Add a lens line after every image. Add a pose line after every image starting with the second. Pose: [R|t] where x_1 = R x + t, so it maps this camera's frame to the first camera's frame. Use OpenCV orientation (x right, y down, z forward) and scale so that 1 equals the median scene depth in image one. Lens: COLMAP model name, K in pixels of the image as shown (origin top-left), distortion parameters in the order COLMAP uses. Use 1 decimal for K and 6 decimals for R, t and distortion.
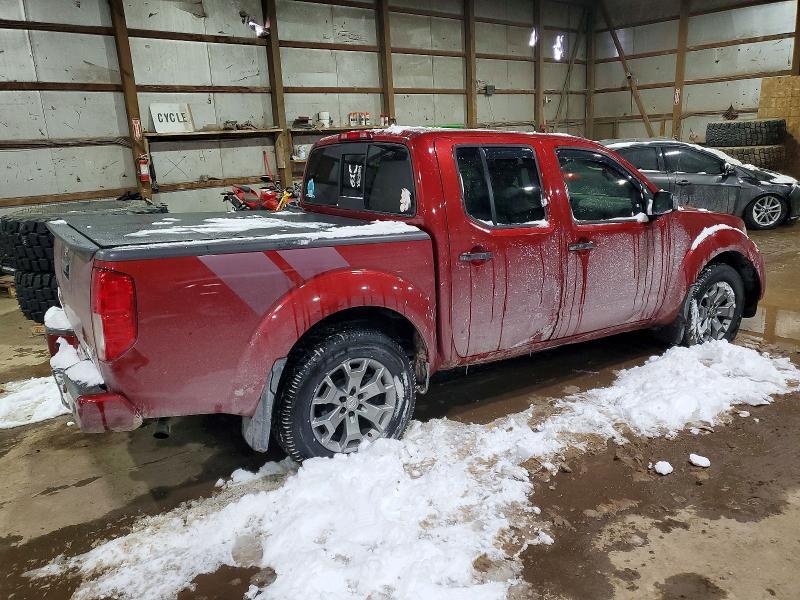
lens RADIAL K [[653.3, 0, 400.0], [0, 653.3, 300.0], [0, 0, 1]] dist [0.013740, 0.009470]
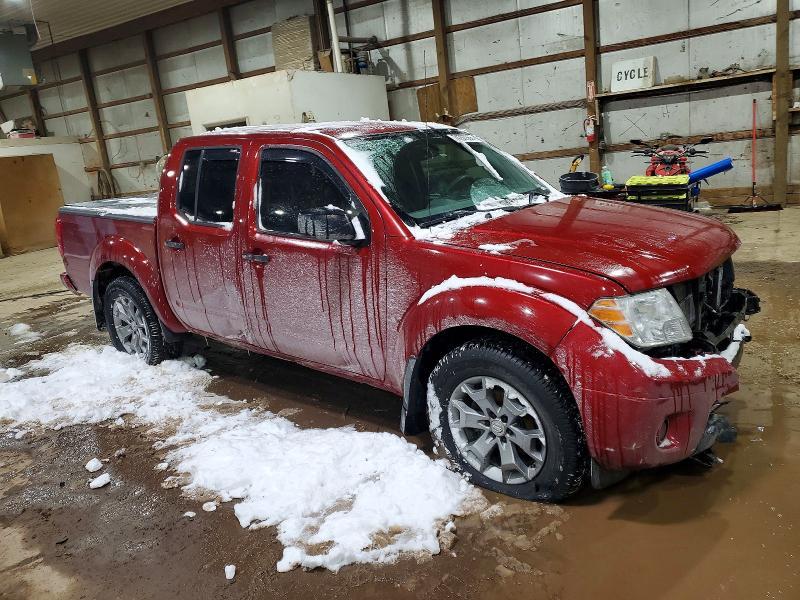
lens RADIAL K [[636.6, 0, 400.0], [0, 636.6, 300.0], [0, 0, 1]] dist [-0.053662, 0.127696]
pose [[0.270035, 0.245062, -0.931142, 1.154765], [-0.139573, 0.966817, 0.213974, -0.238275], [0.952680, 0.072182, 0.295279, 0.926537]]
